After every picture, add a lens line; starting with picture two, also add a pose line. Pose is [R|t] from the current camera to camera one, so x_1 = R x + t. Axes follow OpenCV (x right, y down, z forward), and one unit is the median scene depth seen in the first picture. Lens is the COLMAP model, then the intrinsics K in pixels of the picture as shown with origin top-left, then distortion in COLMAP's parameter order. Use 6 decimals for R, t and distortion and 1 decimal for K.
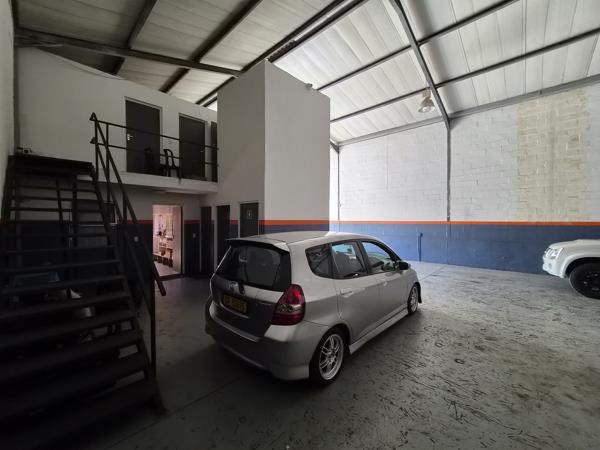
lens RADIAL K [[244.2, 0, 305.0], [0, 244.2, 222.9], [0, 0, 1]] dist [0.001036, -0.000132]
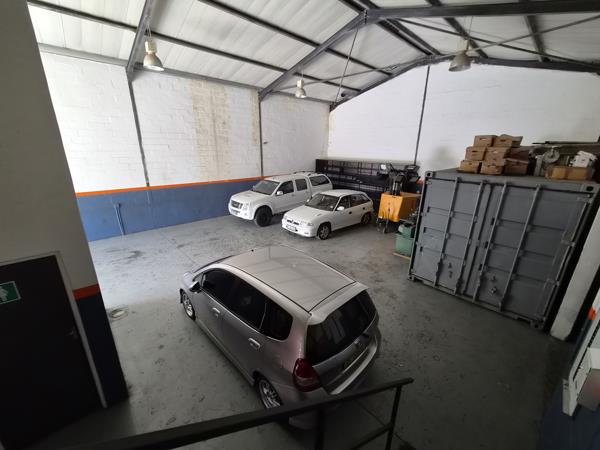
lens RADIAL K [[244.2, 0, 305.0], [0, 244.2, 222.9], [0, 0, 1]] dist [0.001036, -0.000132]
pose [[0.044644, -0.299830, 0.952948, -0.405497], [-0.007565, 0.953770, 0.300443, -0.192521], [-0.998974, -0.020622, 0.040312, 0.399146]]
